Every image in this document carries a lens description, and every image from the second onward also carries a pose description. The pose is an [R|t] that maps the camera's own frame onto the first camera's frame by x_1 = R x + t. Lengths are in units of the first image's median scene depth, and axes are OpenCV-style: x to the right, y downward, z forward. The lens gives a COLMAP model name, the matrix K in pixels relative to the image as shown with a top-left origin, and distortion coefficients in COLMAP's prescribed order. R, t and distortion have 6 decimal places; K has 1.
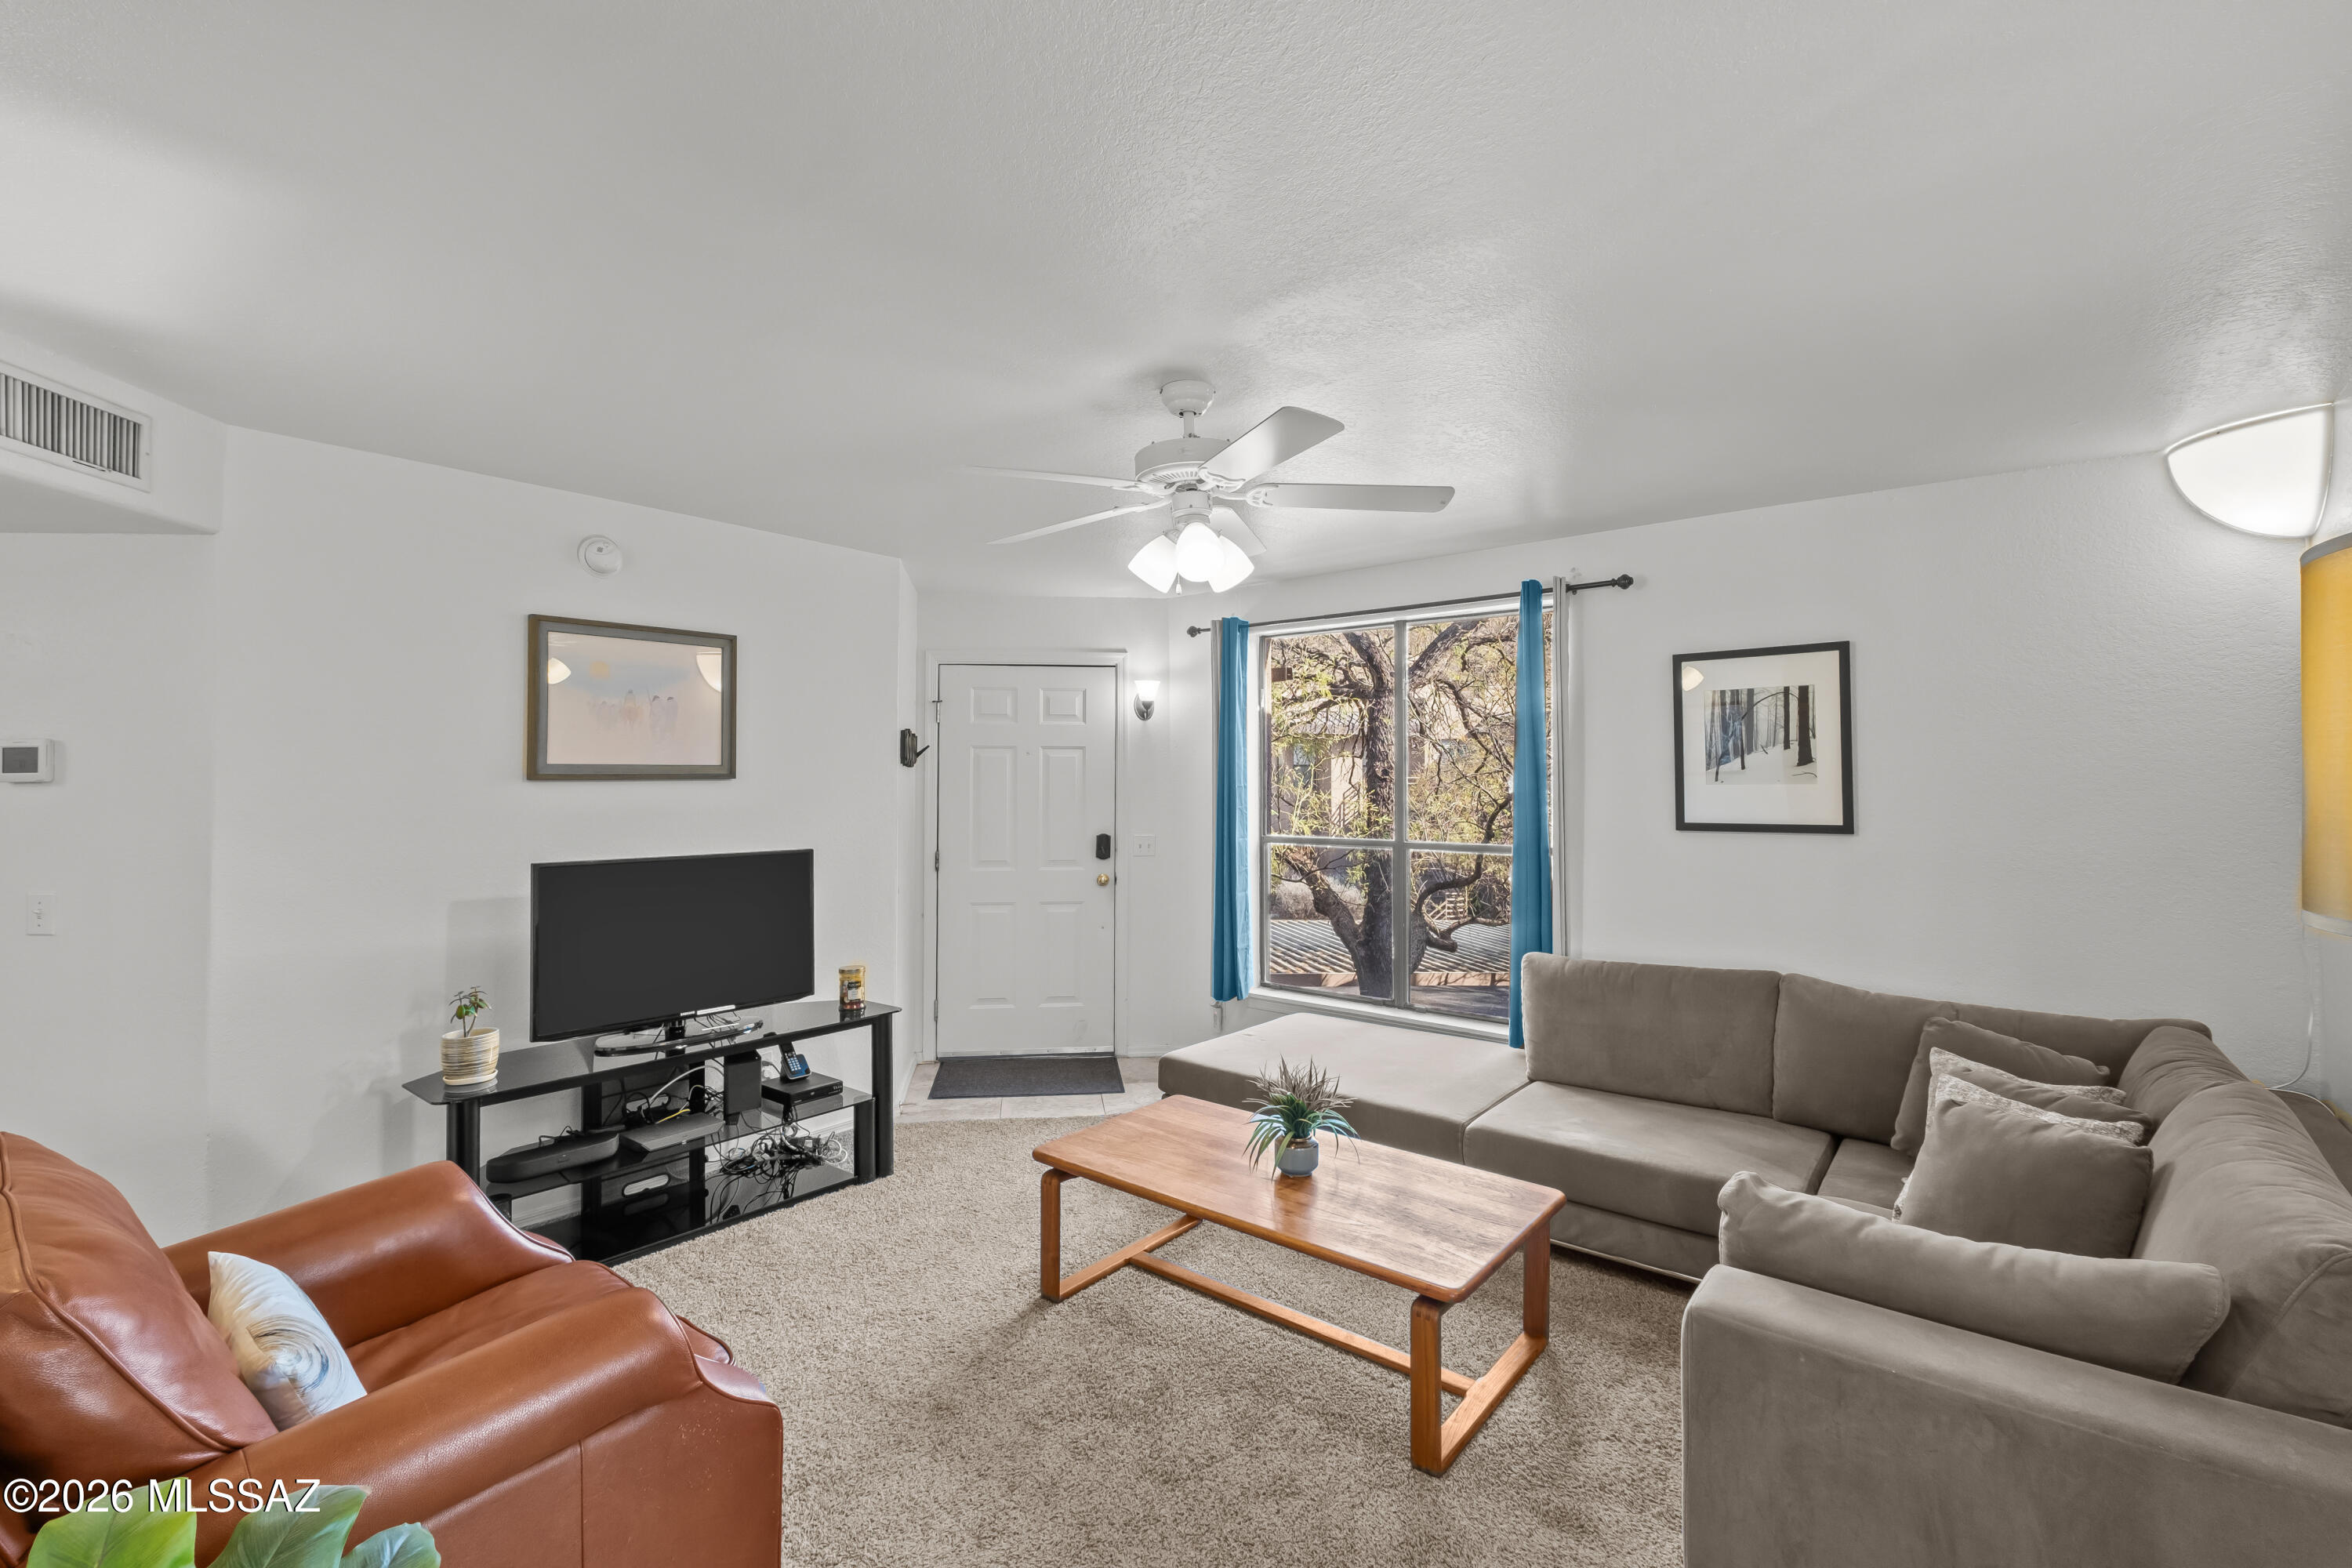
lens RADIAL K [[1034.1, 0, 1190.3], [0, 1034.1, 766.3], [0, 0, 1]] dist [0.000874, -0.004116]
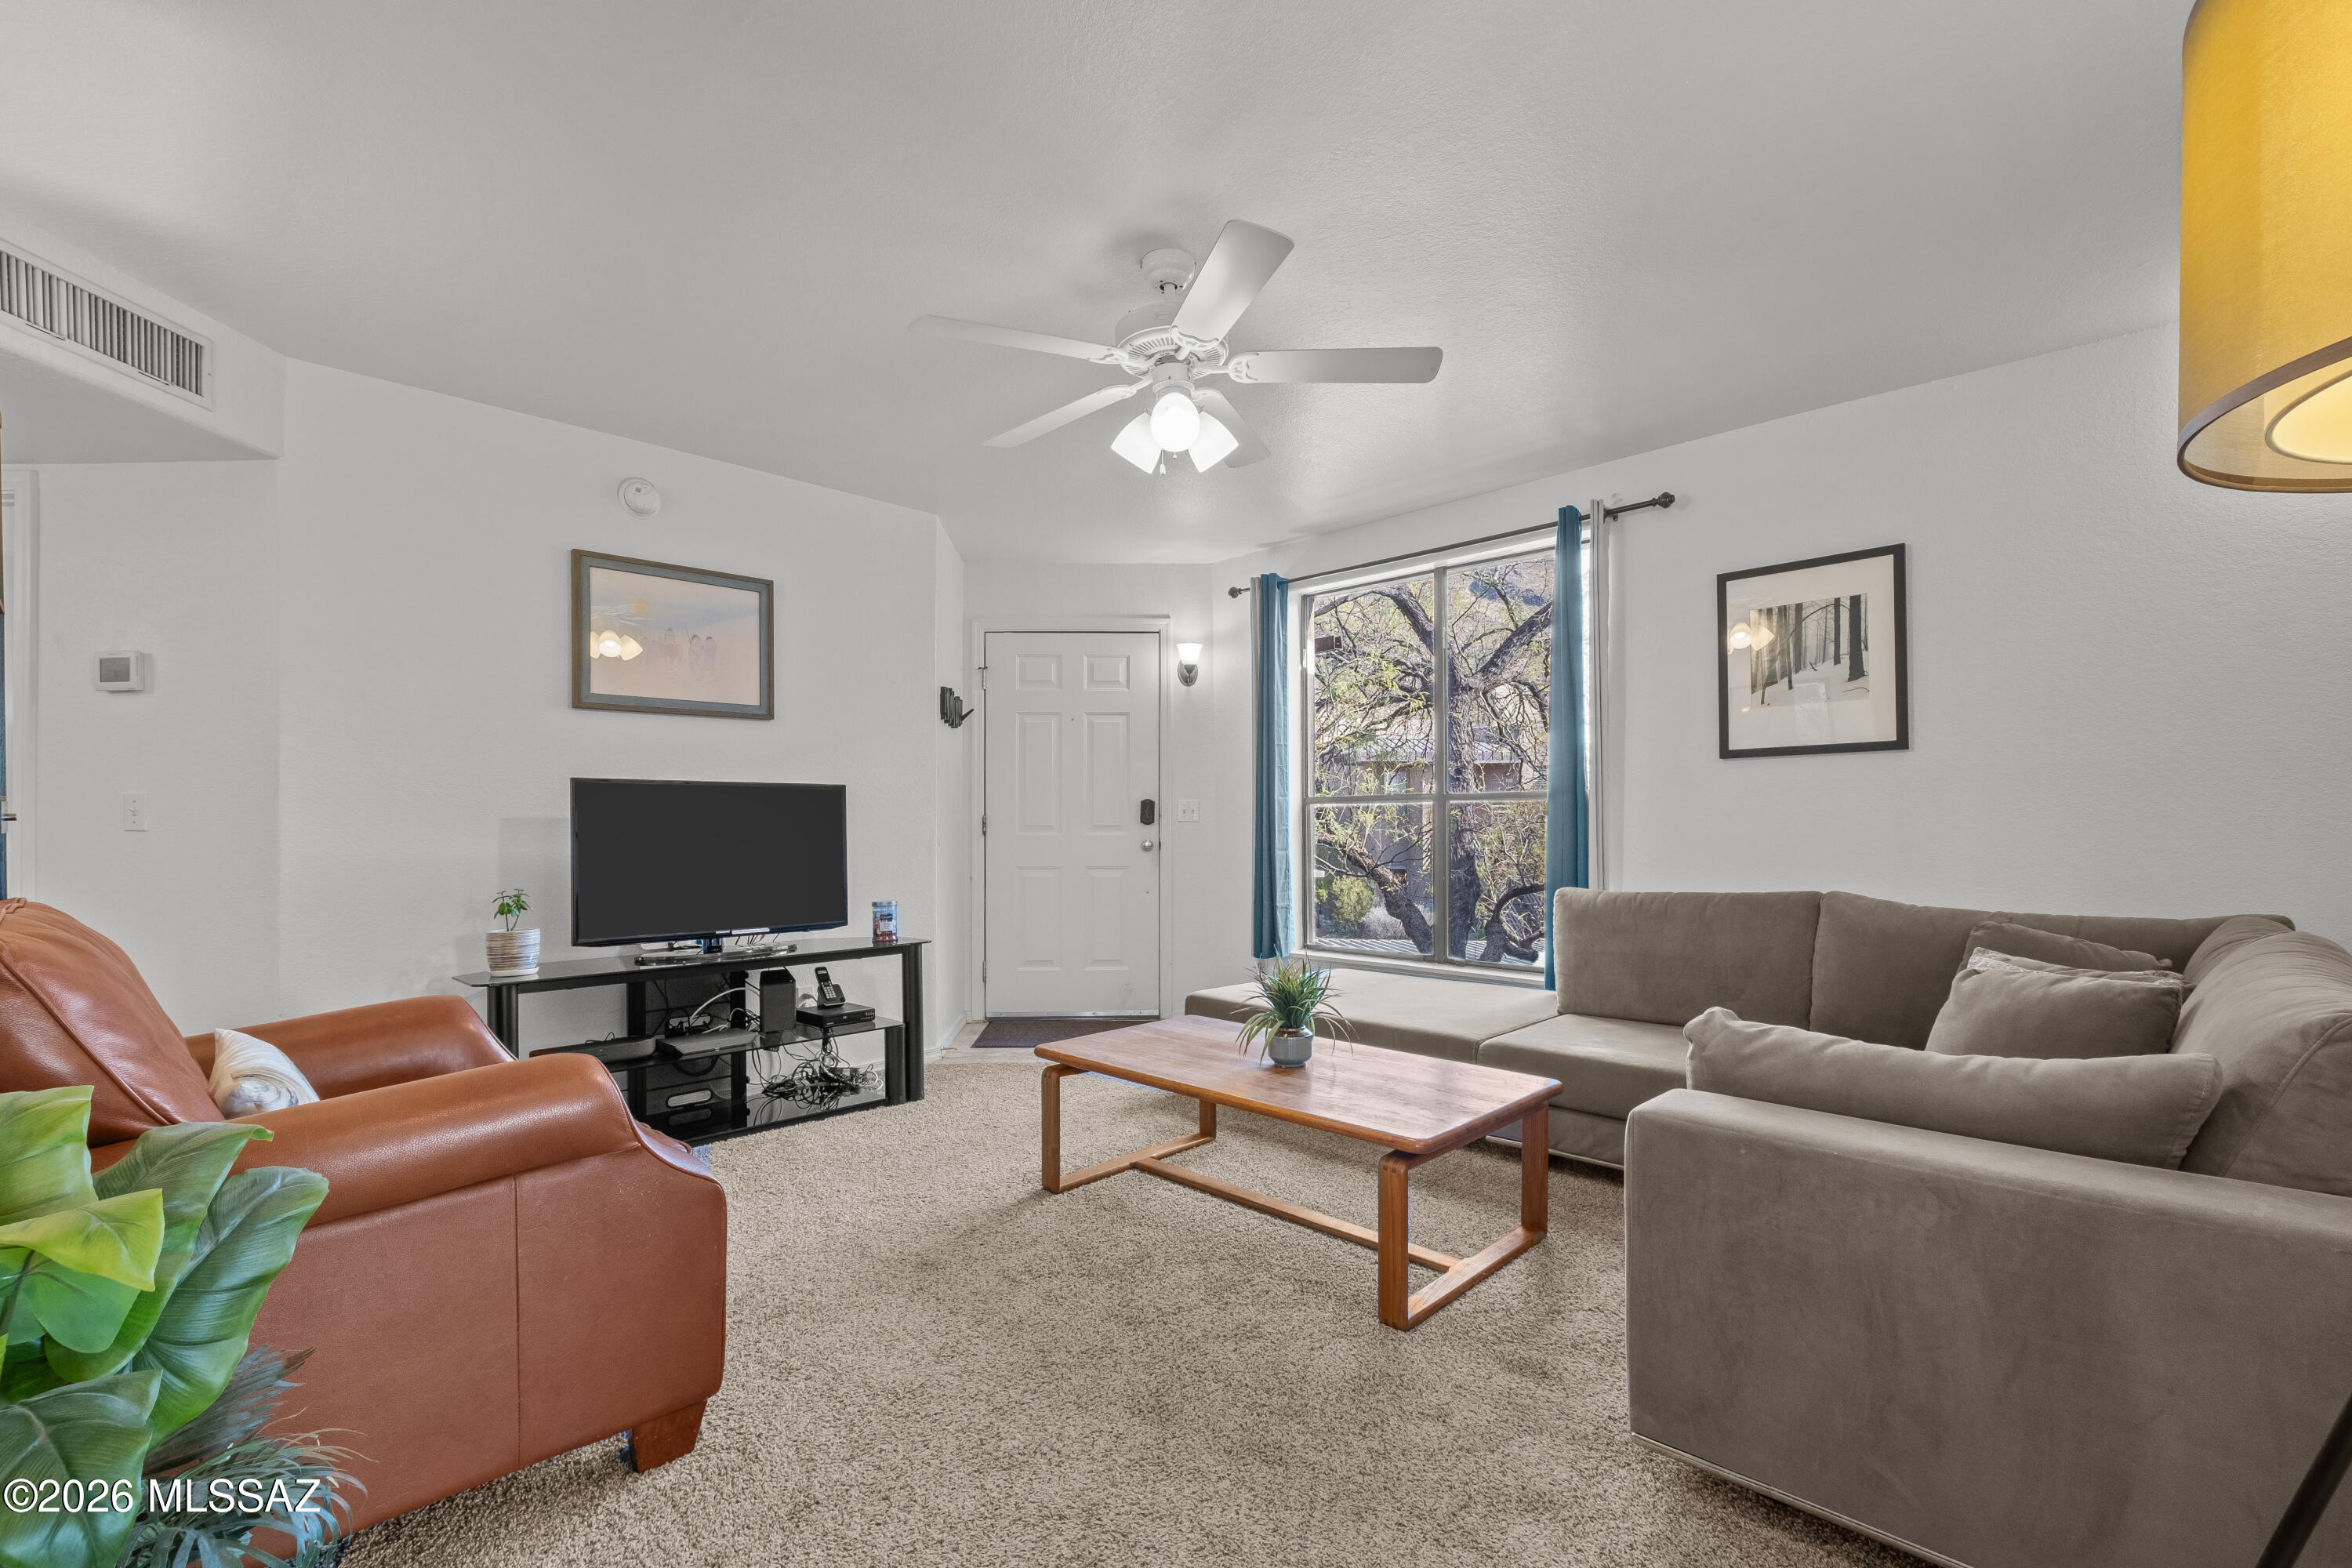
lens RADIAL K [[1034.1, 0, 1189.1], [0, 1034.1, 815.8], [0, 0, 1]] dist [0.000874, -0.004116]
pose [[0.996111, -0.004430, -0.087994, 0.083329], [0.005975, 0.999832, 0.017309, 0.120448], [0.087903, -0.017767, 0.995971, 0.007021]]
